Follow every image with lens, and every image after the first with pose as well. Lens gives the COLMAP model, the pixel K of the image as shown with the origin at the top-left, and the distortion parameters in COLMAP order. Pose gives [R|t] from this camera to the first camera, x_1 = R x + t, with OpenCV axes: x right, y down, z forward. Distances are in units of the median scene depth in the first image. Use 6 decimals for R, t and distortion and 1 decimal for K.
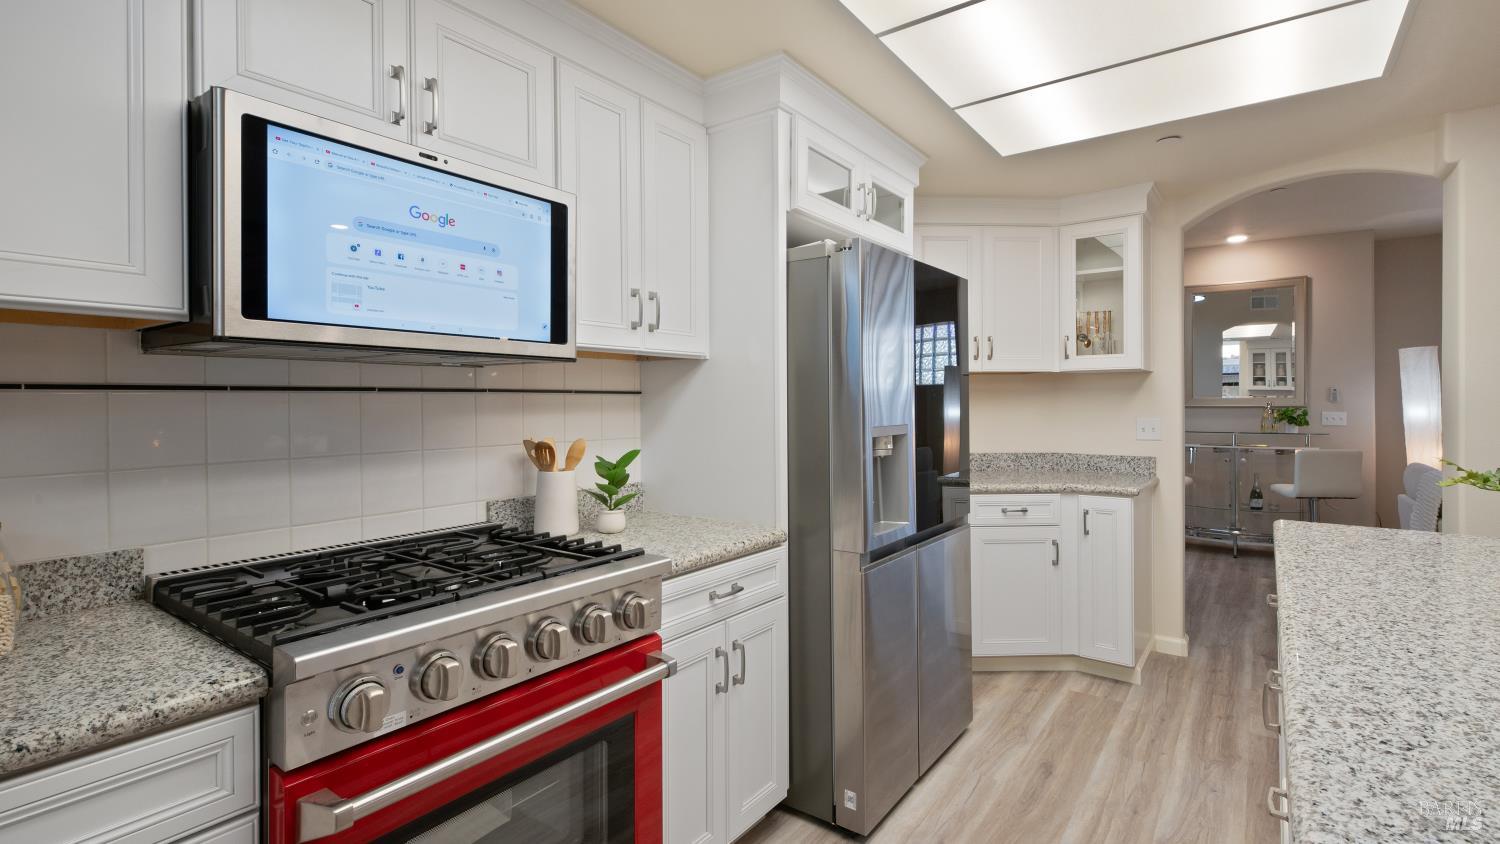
lens RADIAL K [[699.5, 0, 752.3], [0, 699.5, 404.5], [0, 0, 1]] dist [0.014564, -0.000511]
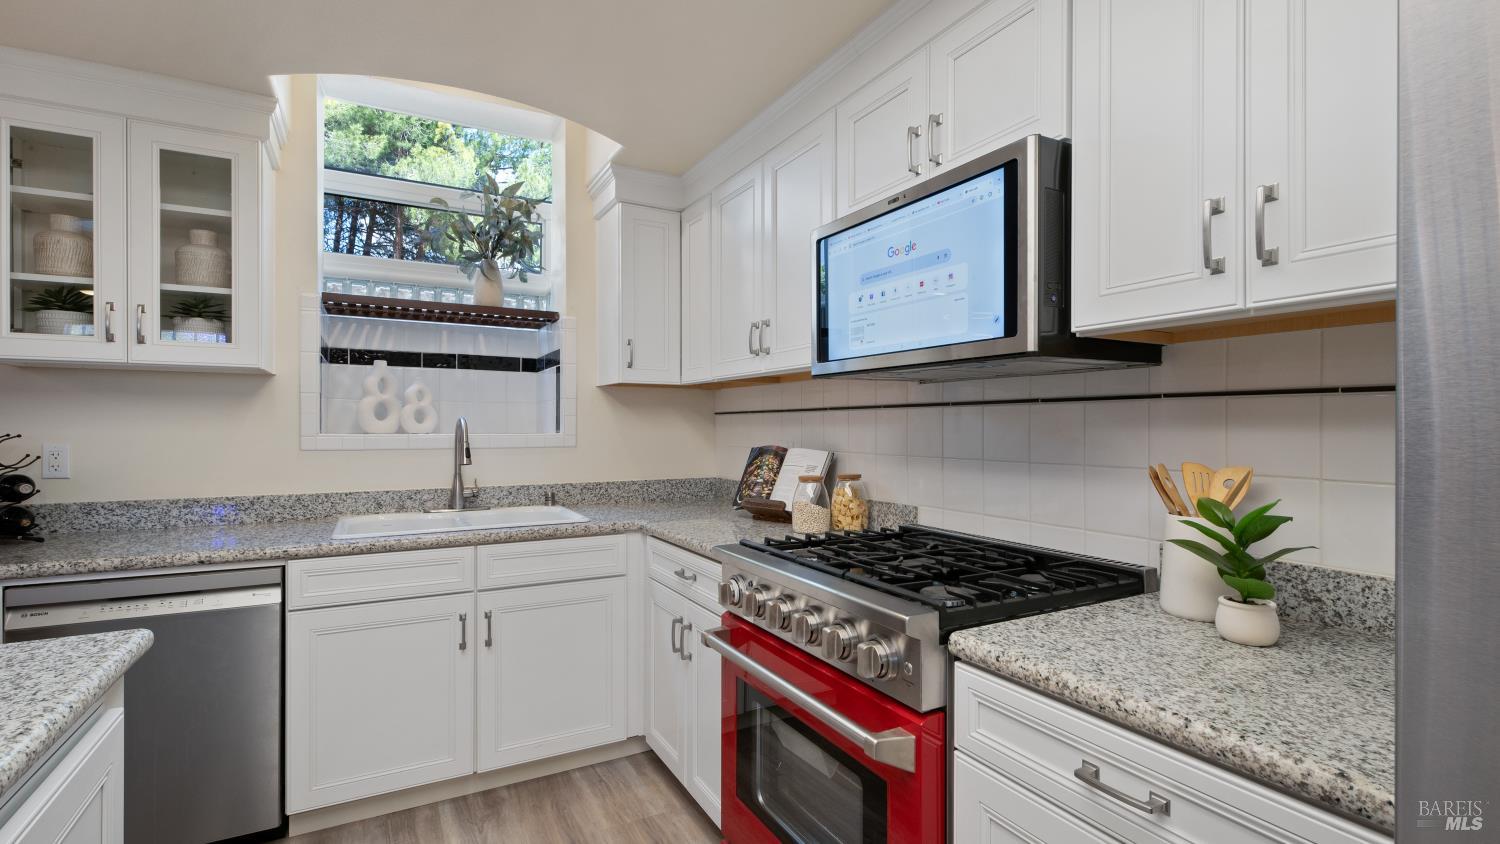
lens RADIAL K [[678.1, 0, 737.0], [0, 678.1, 425.5], [0, 0, 1]] dist [0.011547, -0.000639]
pose [[-0.428237, 0.004436, -0.903656, 0.568092], [-0.003706, 0.999971, 0.006665, 0.010492], [0.903659, 0.006203, -0.428208, 1.063994]]
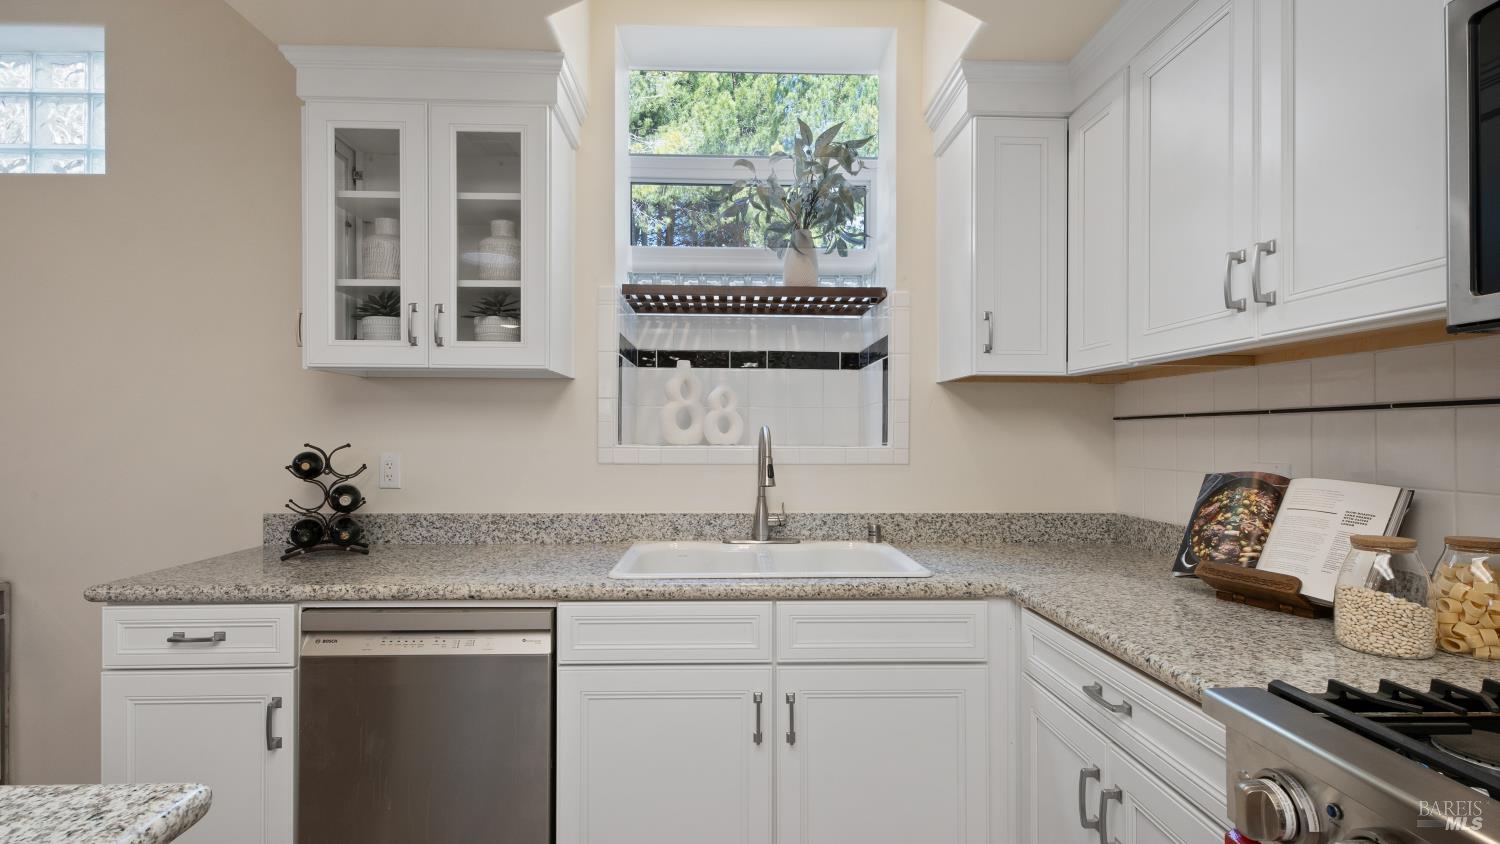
lens RADIAL K [[687.1, 0, 743.7], [0, 687.1, 430.5], [0, 0, 1]] dist [0.016848, -0.000812]
pose [[-0.784718, -0.000957, -0.619852, 0.223963], [-0.002246, 0.999997, 0.001300, 0.012181], [0.619849, 0.002412, -0.784718, 0.771779]]
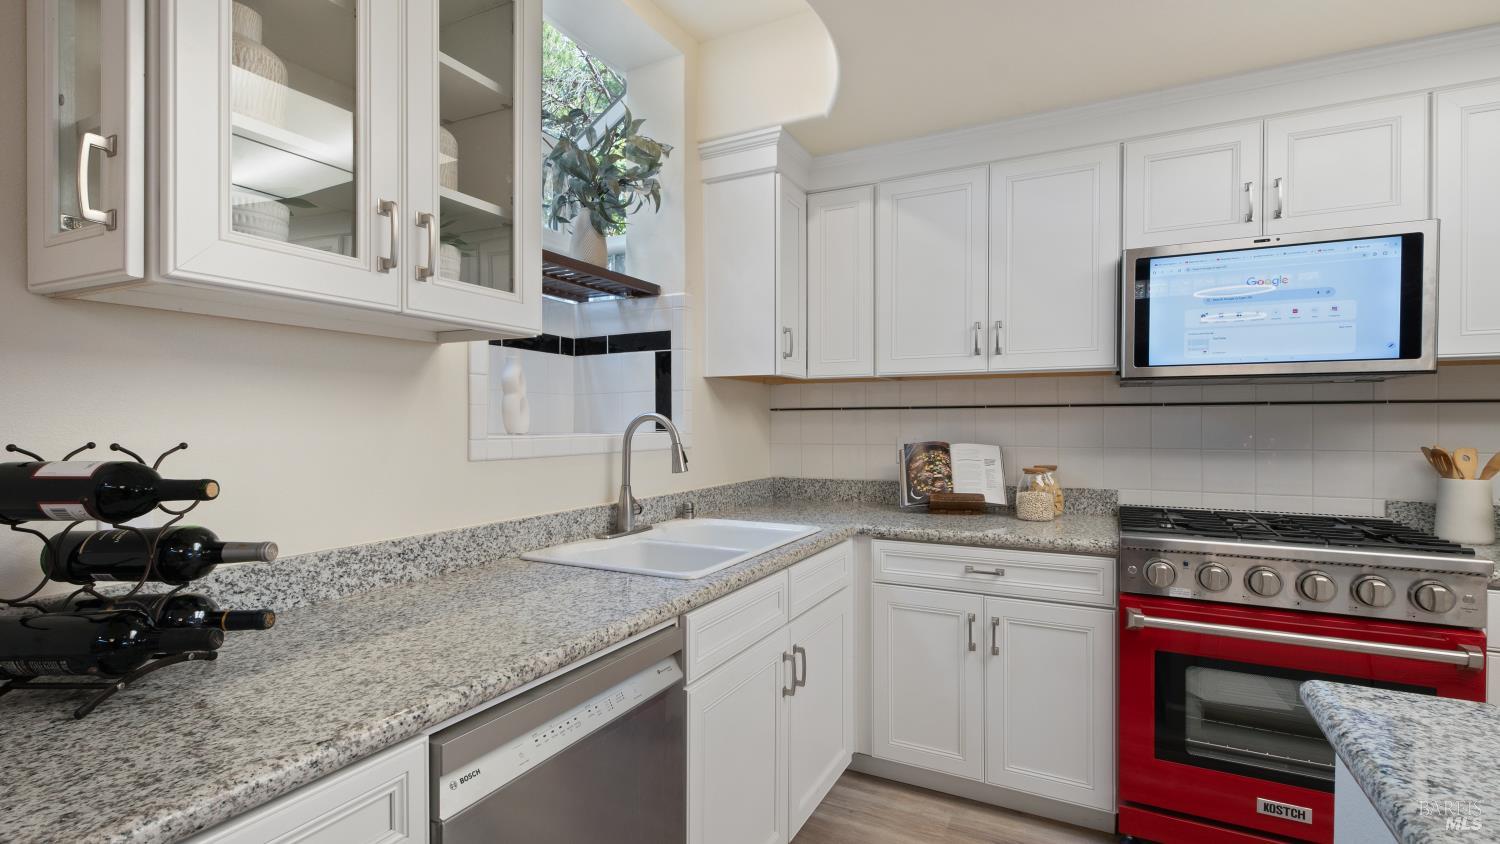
lens RADIAL K [[687.1, 0, 743.7], [0, 687.1, 430.5], [0, 0, 1]] dist [0.016848, -0.000812]
pose [[0.154520, 0.016189, -0.987857, 0.670987], [-0.005746, 0.999864, 0.015487, 0.017524], [0.987973, 0.003283, 0.154592, -0.229035]]
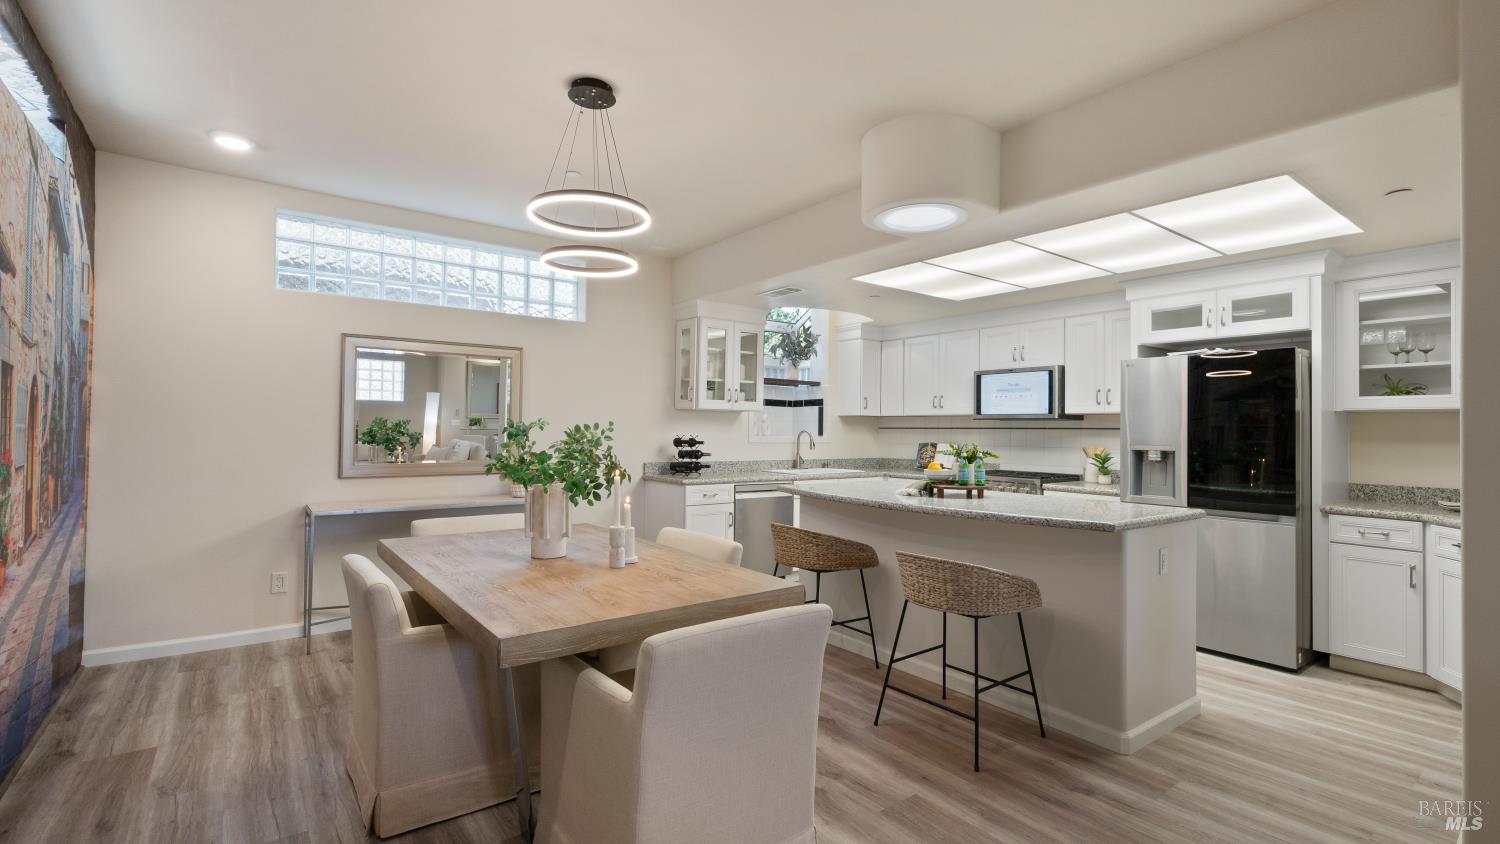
lens RADIAL K [[639.5, 0, 750.0], [0, 639.5, 422.0], [0, 0, 1]] dist [0.001760, -0.000065]
pose [[-0.290132, -0.010580, -0.956928, 2.936164], [-0.016457, 0.999846, -0.006065, -0.011019], [0.956845, 0.013989, -0.290261, 0.544966]]
